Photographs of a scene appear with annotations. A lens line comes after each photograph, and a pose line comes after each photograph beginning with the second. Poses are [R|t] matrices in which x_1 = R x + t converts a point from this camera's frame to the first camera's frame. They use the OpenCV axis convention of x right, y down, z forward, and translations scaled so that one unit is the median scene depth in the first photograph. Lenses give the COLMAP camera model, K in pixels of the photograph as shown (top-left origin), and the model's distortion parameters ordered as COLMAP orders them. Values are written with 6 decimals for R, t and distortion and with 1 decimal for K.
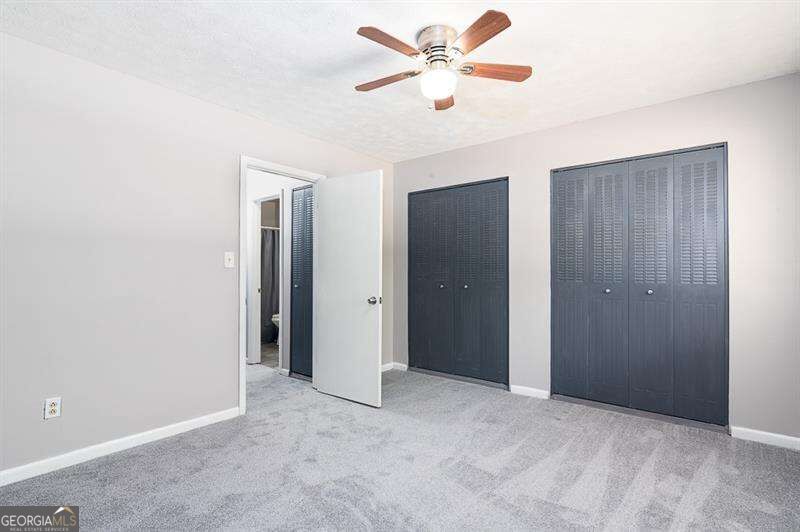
lens RADIAL K [[398.8, 0, 401.0], [0, 398.8, 267.0], [0, 0, 1]] dist [-0.025108, 0.000237]
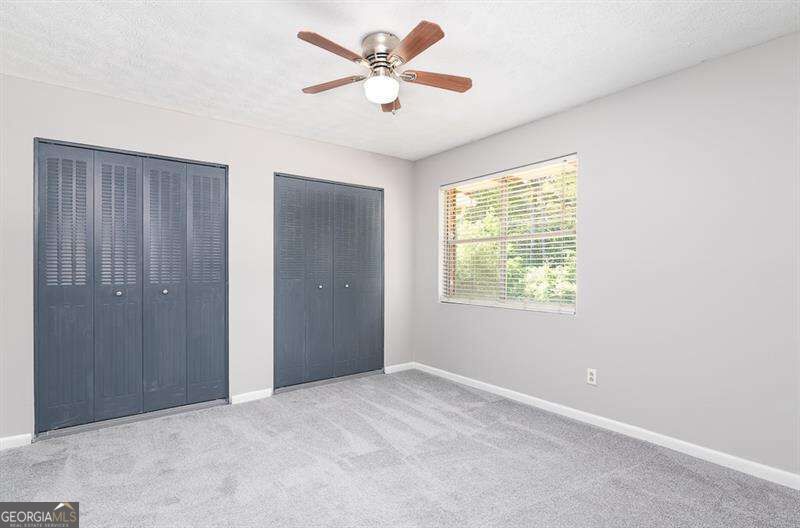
lens RADIAL K [[398.8, 0, 401.2], [0, 398.8, 267.4], [0, 0, 1]] dist [-0.025108, 0.000237]
pose [[0.202185, 0.006476, 0.979326, -0.682262], [-0.005834, 0.999968, -0.005408, 0.006761], [-0.979330, -0.004620, 0.202216, 0.564326]]
